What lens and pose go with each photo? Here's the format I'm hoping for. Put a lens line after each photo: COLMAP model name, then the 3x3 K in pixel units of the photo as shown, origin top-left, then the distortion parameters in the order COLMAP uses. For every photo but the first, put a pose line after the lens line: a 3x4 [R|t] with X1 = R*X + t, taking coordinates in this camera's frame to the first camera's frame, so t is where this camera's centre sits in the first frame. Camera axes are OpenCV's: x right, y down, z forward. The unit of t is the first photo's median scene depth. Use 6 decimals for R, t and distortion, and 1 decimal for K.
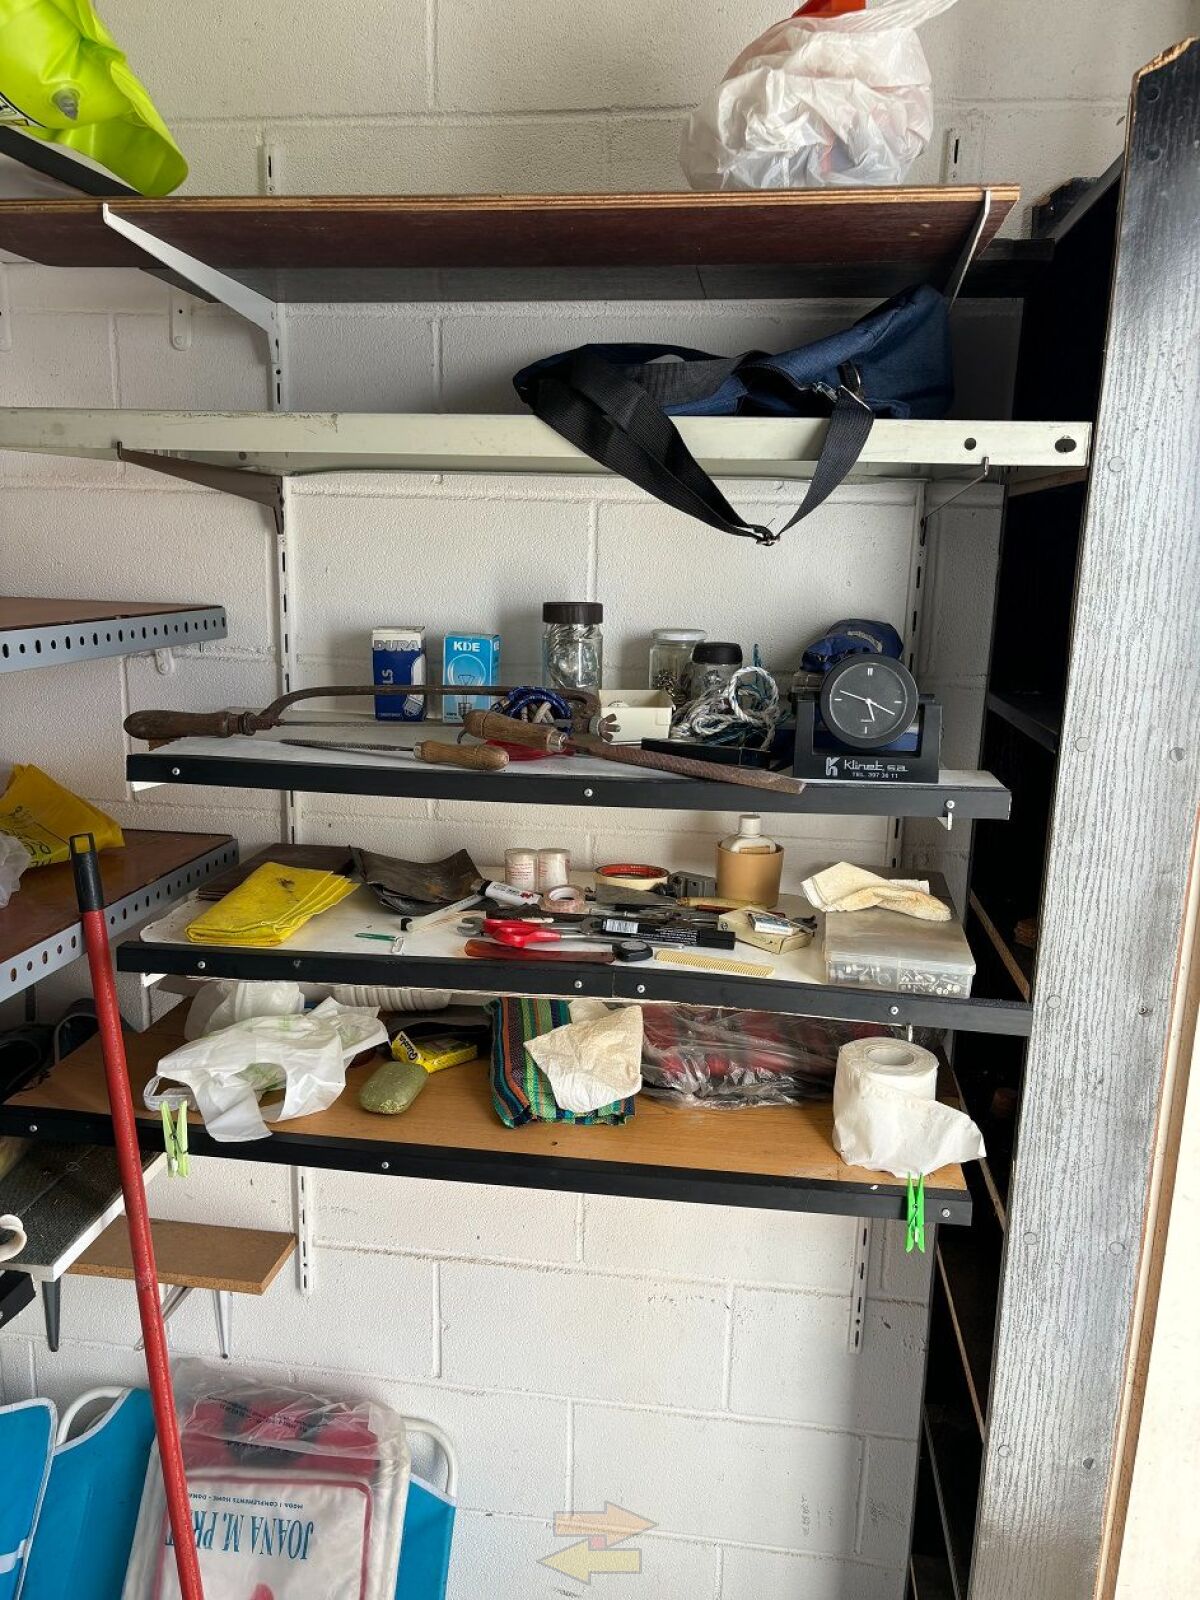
lens RADIAL K [[1234.6, 0, 600.0], [0, 1234.6, 800.0], [0, 0, 1]] dist [0.020079, 0.003575]
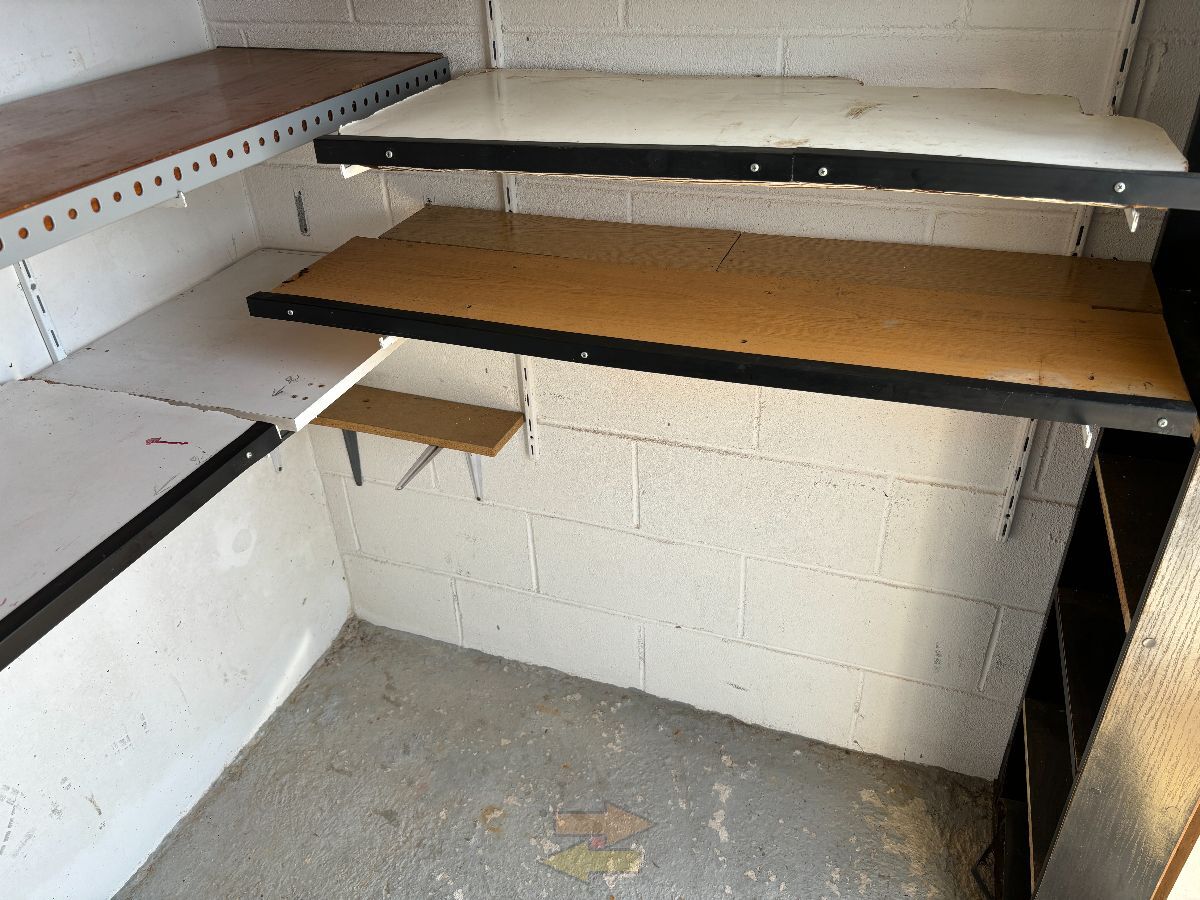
lens RADIAL K [[899.4, 0, 600.0], [0, 899.4, 450.0], [0, 0, 1]] dist [-0.004862, -0.007426]
pose [[0.972948, 0.064317, -0.221891, 0.027857], [0.017337, 0.937431, 0.347740, 0.081140], [0.230373, -0.342180, 0.910956, 0.206351]]
